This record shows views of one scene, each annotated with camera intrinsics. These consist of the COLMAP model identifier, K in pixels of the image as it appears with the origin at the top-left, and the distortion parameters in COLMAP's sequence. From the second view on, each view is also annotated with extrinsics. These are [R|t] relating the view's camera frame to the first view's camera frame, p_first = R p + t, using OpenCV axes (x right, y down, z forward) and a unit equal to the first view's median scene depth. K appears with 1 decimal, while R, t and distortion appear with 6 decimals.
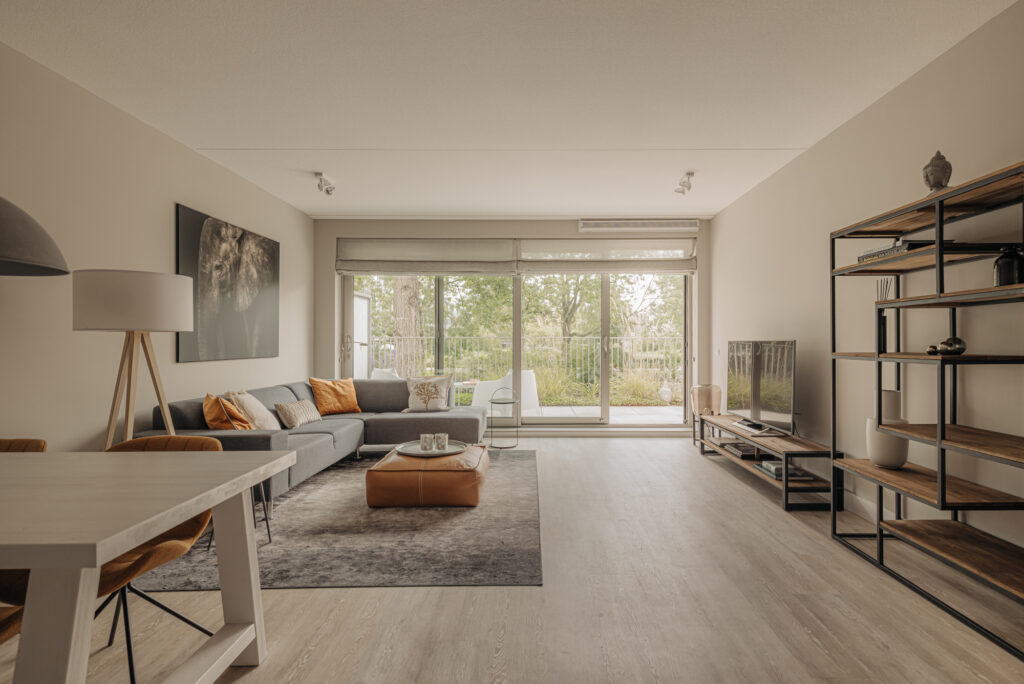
lens RADIAL K [[514.8, 0, 532.5], [0, 514.8, 342.5], [0, 0, 1]] dist [0.027759, 0.000068]
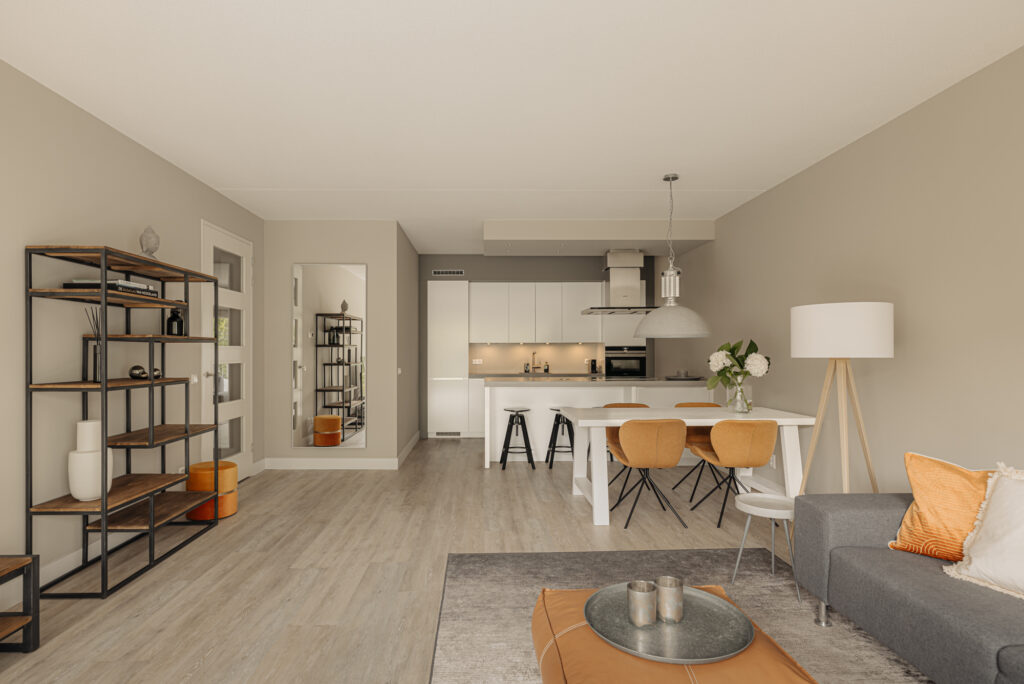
lens RADIAL K [[544.1, 0, 487.6], [0, 544.1, 350.2], [0, 0, 1]] dist [0.000158, 0.000613]
pose [[-0.999929, 0.004657, -0.010962, -0.037663], [0.004705, 0.999980, -0.004313, -0.022311], [0.010942, -0.004365, -0.999931, 1.337070]]
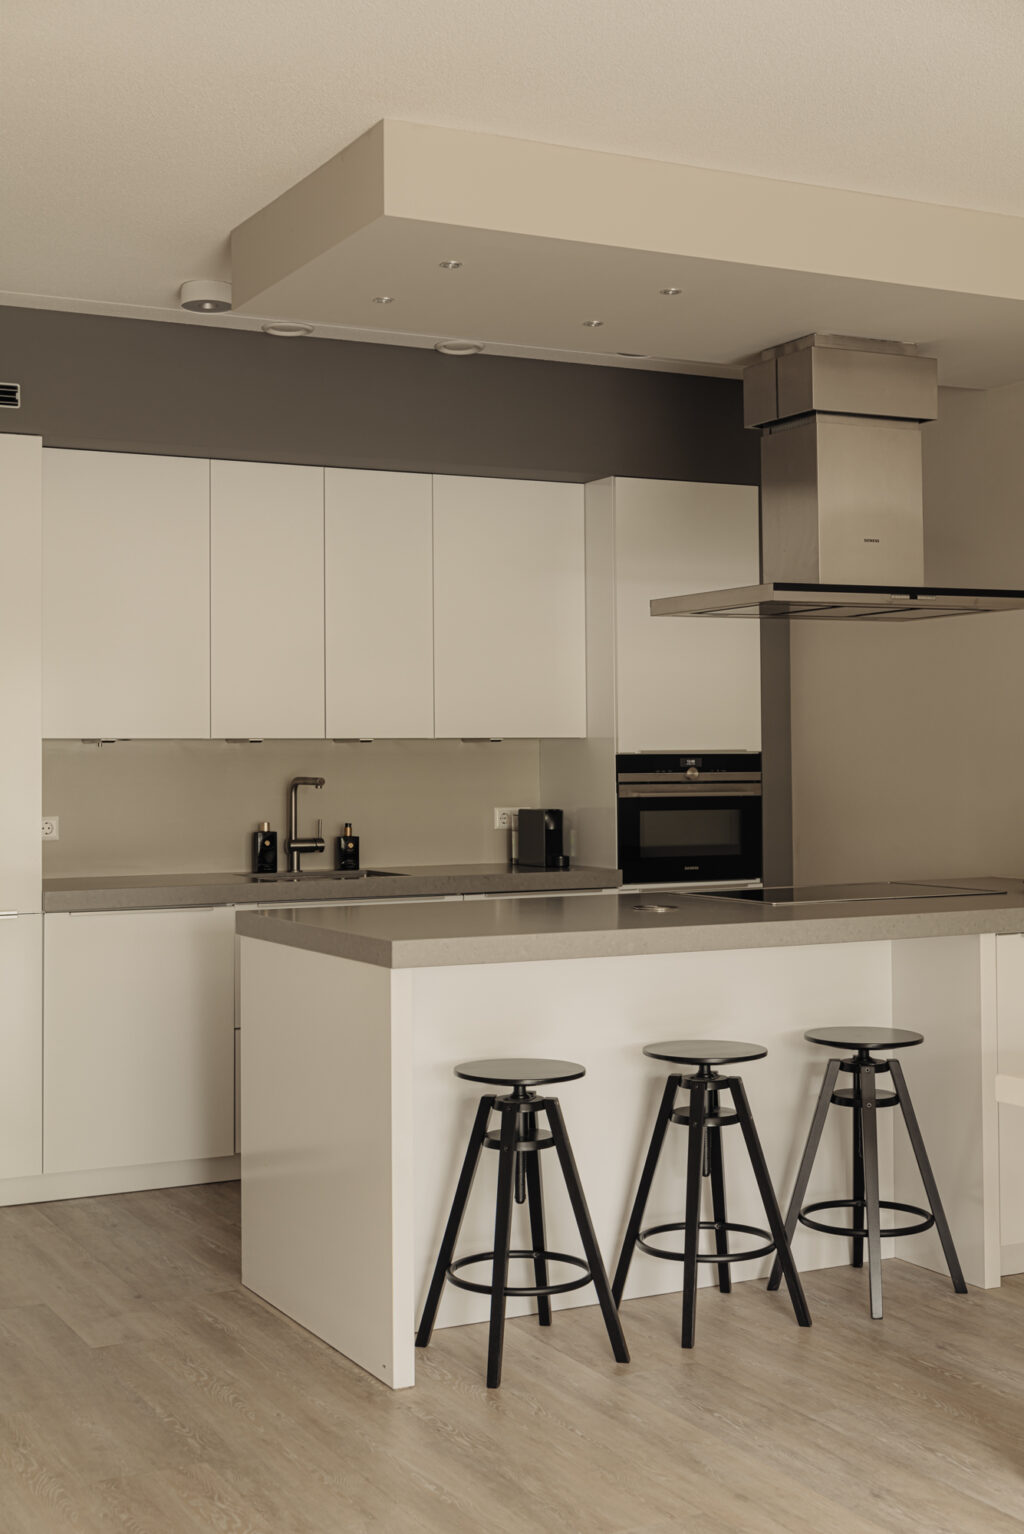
lens RADIAL K [[1947.4, 0, 510.3], [0, 1947.4, 712.0], [0, 0, 1]] dist [-0.000061, 0.002860]
pose [[-0.891782, -0.005296, -0.452434, 0.332150], [0.007202, 0.999639, -0.025896, -0.035304], [0.452408, -0.026351, -0.891422, 0.849417]]
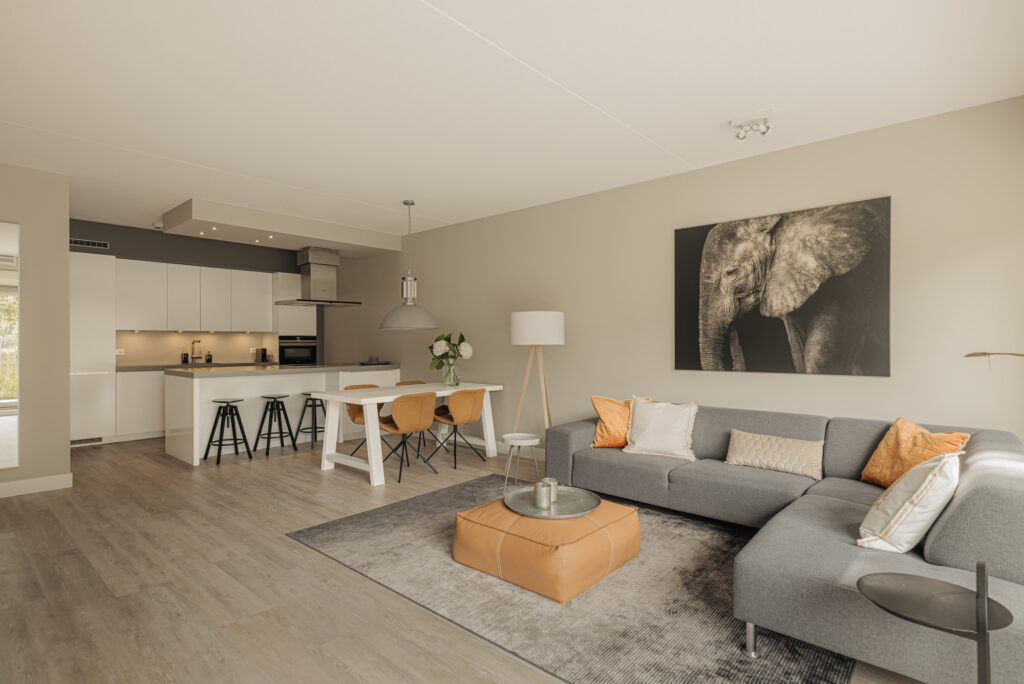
lens RADIAL K [[519.1, 0, 512.0], [0, 519.1, 342.0], [0, 0, 1]] dist [-0.000130, 0.000312]
pose [[-0.668648, 0.003030, -0.743573, 0.355145], [0.001904, 0.999995, 0.002362, -0.021897], [0.743576, 0.000163, -0.668651, 1.324062]]
